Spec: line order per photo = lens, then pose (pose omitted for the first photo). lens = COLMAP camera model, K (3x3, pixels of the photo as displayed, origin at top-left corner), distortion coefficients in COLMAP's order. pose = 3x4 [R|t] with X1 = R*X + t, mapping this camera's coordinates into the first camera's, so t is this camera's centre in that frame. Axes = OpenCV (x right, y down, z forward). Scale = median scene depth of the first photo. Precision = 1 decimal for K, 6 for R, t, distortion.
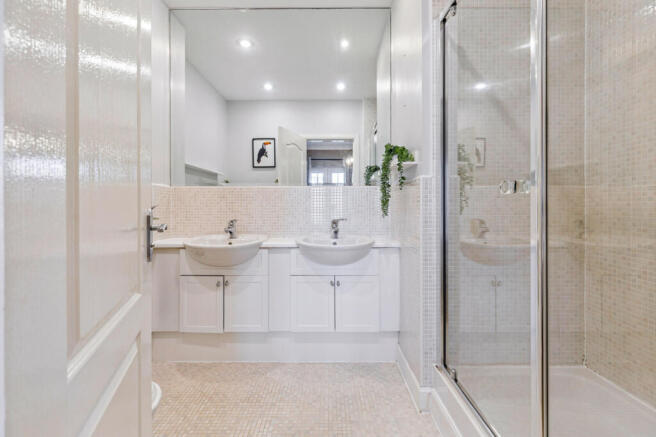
lens RADIAL K [[297.7, 0, 330.4], [0, 297.7, 215.8], [0, 0, 1]] dist [0.003113, 0.000207]
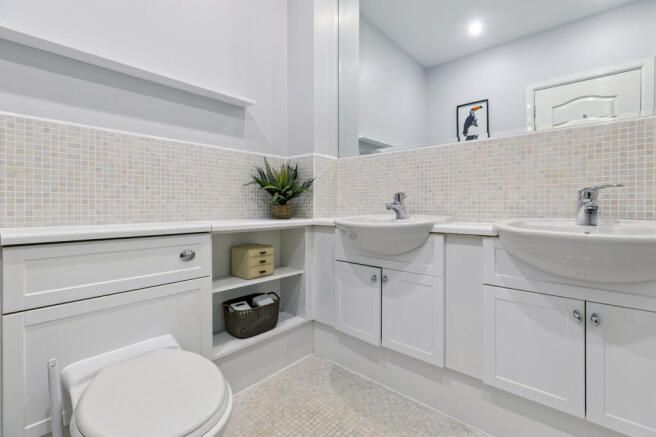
lens RADIAL K [[297.7, 0, 322.0], [0, 297.7, 205.2], [0, 0, 1]] dist [0.003113, 0.000207]
pose [[0.740412, 0.001419, -0.672152, 0.022935], [-0.016864, 0.999722, -0.016466, 0.060822], [0.671942, 0.023527, 0.740230, 0.349977]]
